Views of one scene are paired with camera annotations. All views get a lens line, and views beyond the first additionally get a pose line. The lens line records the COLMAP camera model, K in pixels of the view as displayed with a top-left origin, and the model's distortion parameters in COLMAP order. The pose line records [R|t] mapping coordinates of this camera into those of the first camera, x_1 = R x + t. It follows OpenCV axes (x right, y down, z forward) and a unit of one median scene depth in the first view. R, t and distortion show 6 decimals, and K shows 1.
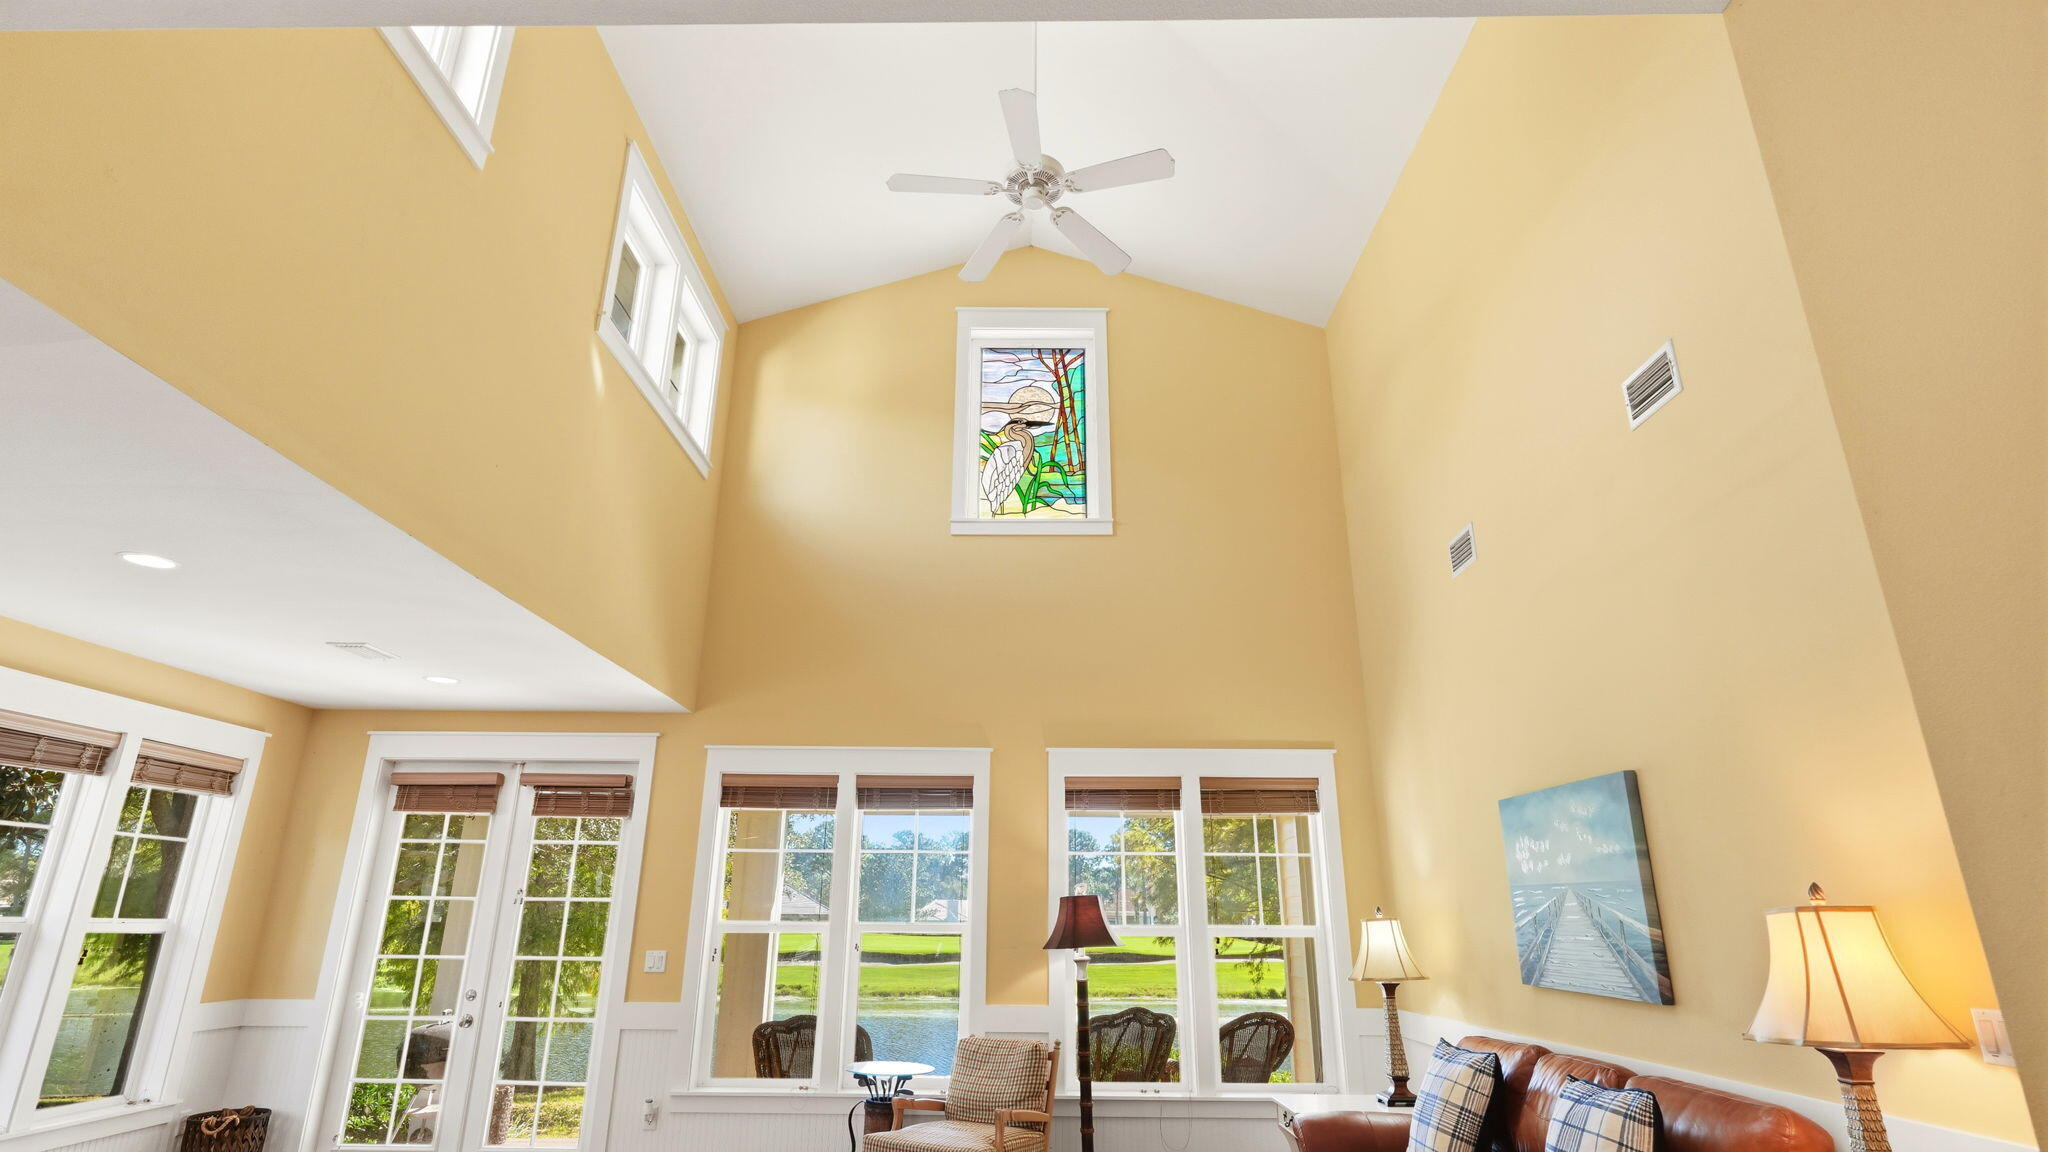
lens RADIAL K [[1014.5, 0, 1024.9], [0, 1014.5, 594.2], [0, 0, 1]] dist [-0.001125, 0.000383]
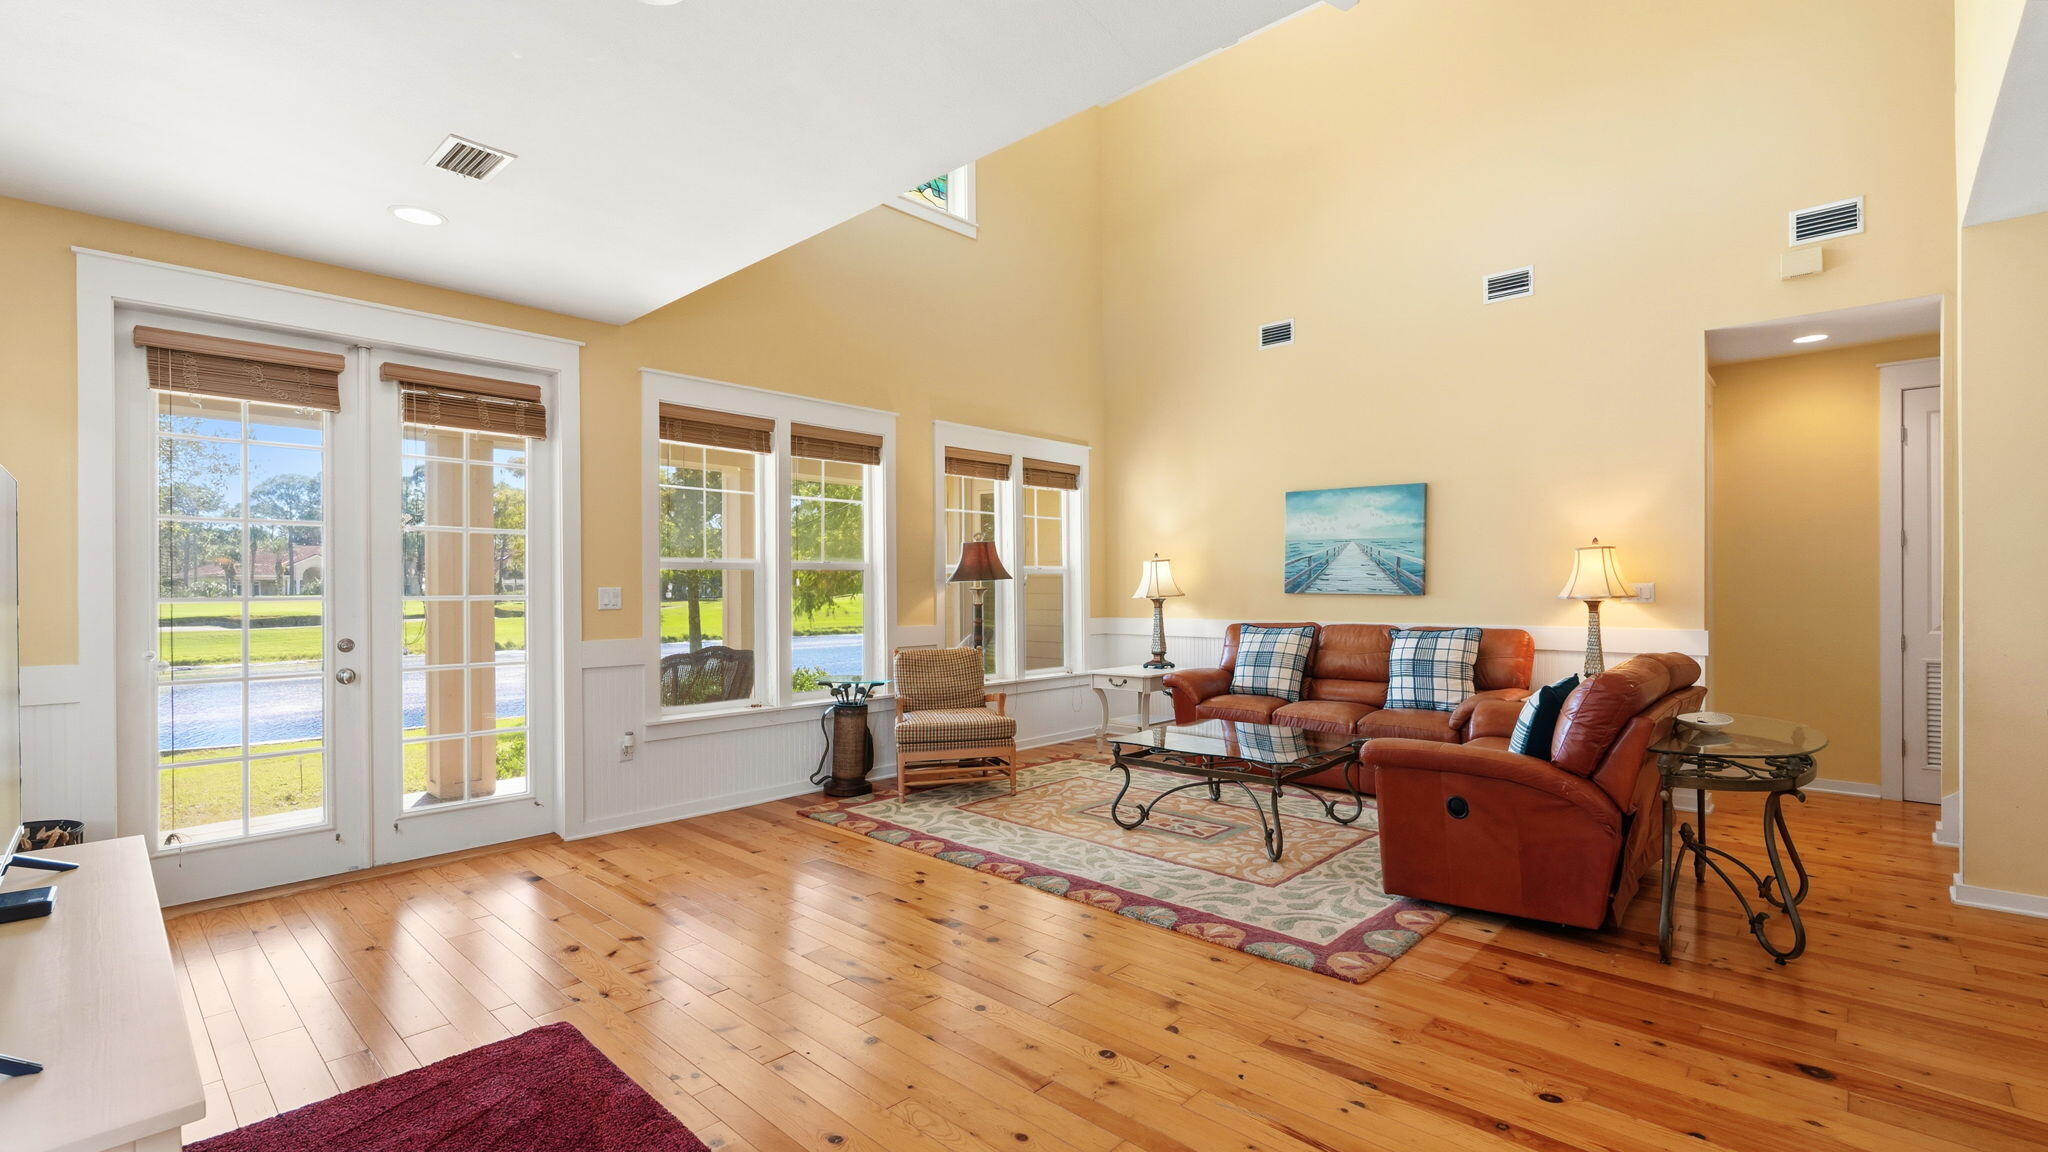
lens RADIAL K [[895.8, 0, 1017.6], [0, 895.8, 592.0], [0, 0, 1]] dist [-0.001753, -0.000077]
pose [[0.680829, -0.013233, 0.732323, -0.702007], [-0.219609, 0.950149, 0.221335, 0.096012], [-0.698744, -0.311516, 0.643983, 0.219833]]
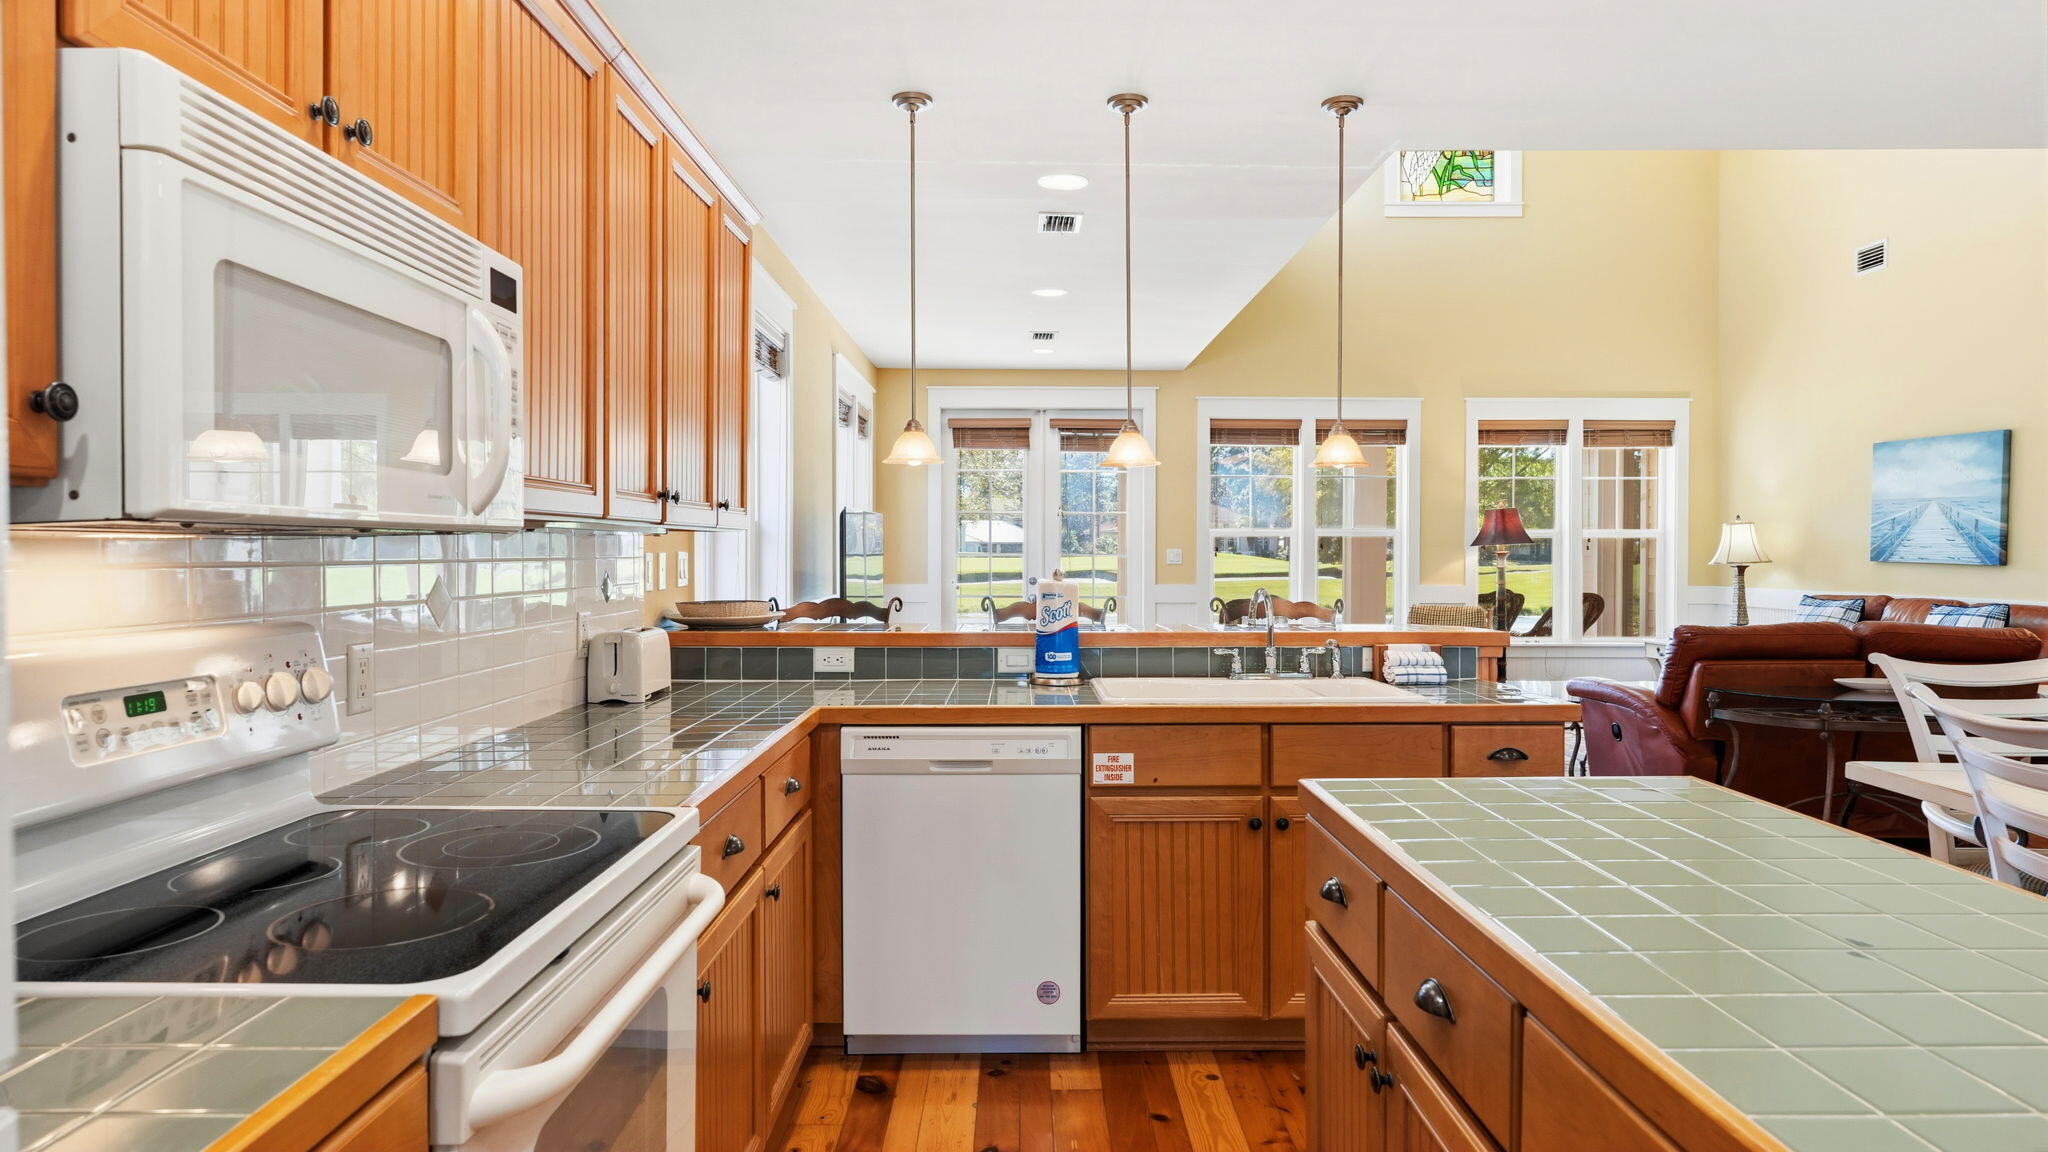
lens RADIAL K [[1127.5, 0, 1012.5], [0, 1127.5, 579.6], [0, 0, 1]] dist [-0.021970, -0.003325]
pose [[0.999909, -0.003730, -0.012956, -0.557627], [0.007886, 0.941269, 0.337567, -0.119197], [0.010936, -0.337638, 0.941212, -0.431504]]
